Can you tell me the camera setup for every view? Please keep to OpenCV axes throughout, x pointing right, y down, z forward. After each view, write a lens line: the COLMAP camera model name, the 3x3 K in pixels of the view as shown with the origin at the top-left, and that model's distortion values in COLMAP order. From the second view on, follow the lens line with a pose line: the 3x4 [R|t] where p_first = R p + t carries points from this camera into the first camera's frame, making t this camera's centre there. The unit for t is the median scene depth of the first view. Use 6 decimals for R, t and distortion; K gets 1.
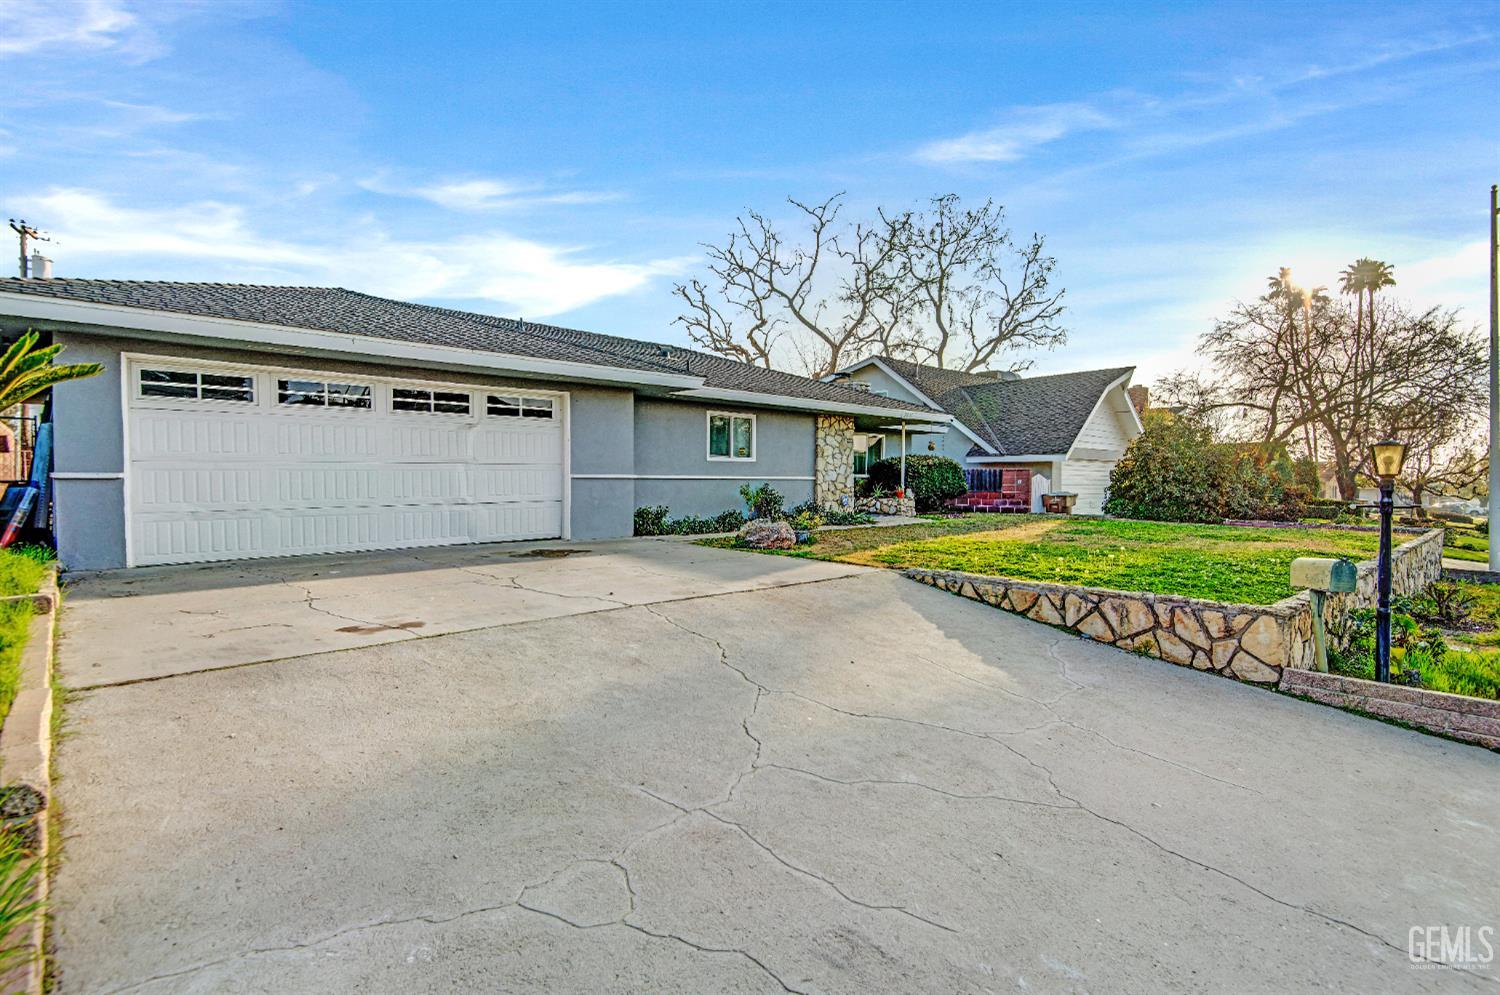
lens RADIAL K [[849.1, 0, 750.0], [0, 849.1, 497.5], [0, 0, 1]] dist [0.001772, 0.000050]
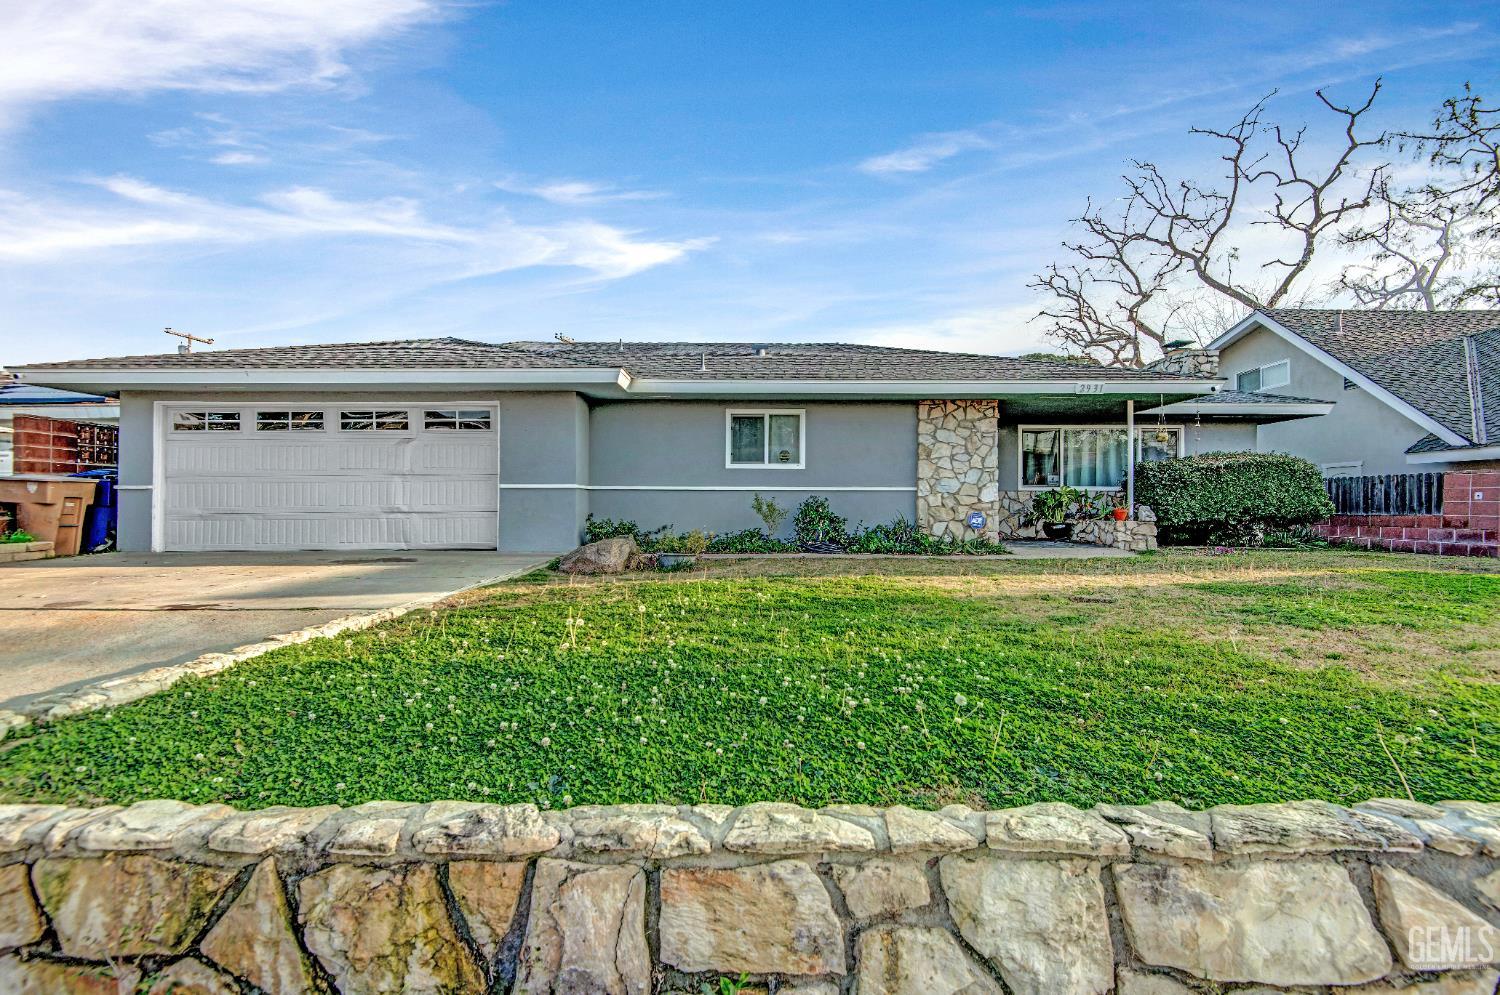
lens RADIAL K [[671.0, 0, 749.8], [0, 671.0, 480.8], [0, 0, 1]] dist [-0.001230, -0.000482]
pose [[0.677629, -0.001637, -0.735402, 0.433626], [-0.017100, 0.999692, -0.017983, -0.017947], [0.735205, 0.024761, 0.677393, 0.537973]]
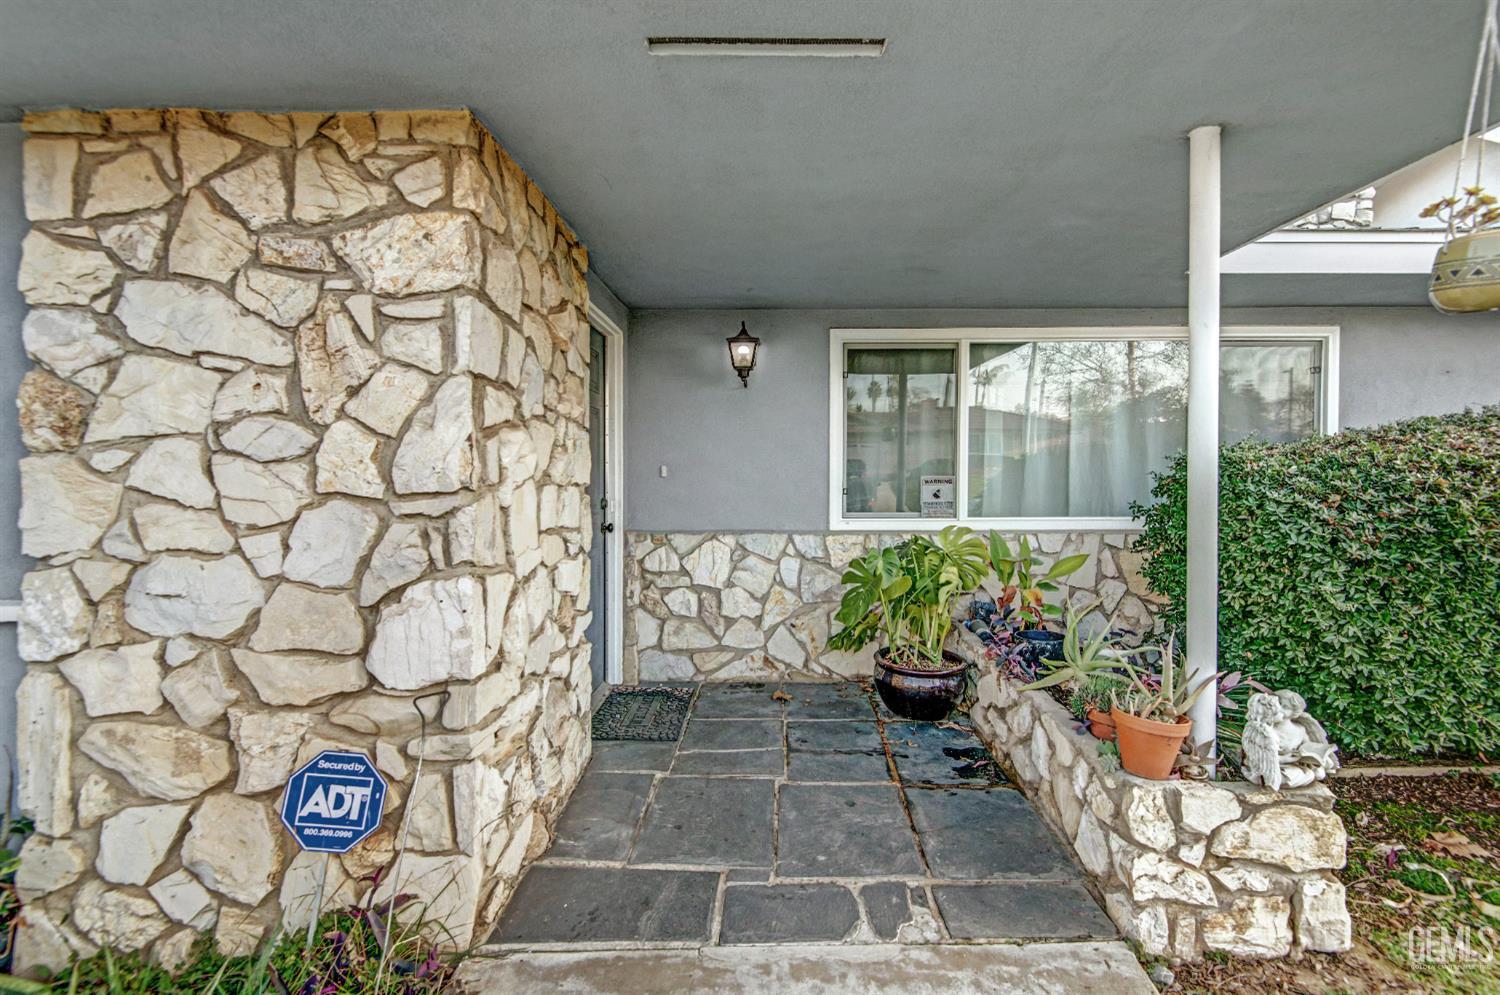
lens RADIAL K [[670.6, 0, 786.3], [0, 670.6, 469.6], [0, 0, 1]] dist [0.027984, -0.012781]
pose [[0.698441, 0.017263, -0.715460, 0.250956], [-0.010240, 0.999848, 0.014128, -0.050941], [0.715595, -0.002541, 0.698511, 1.079064]]
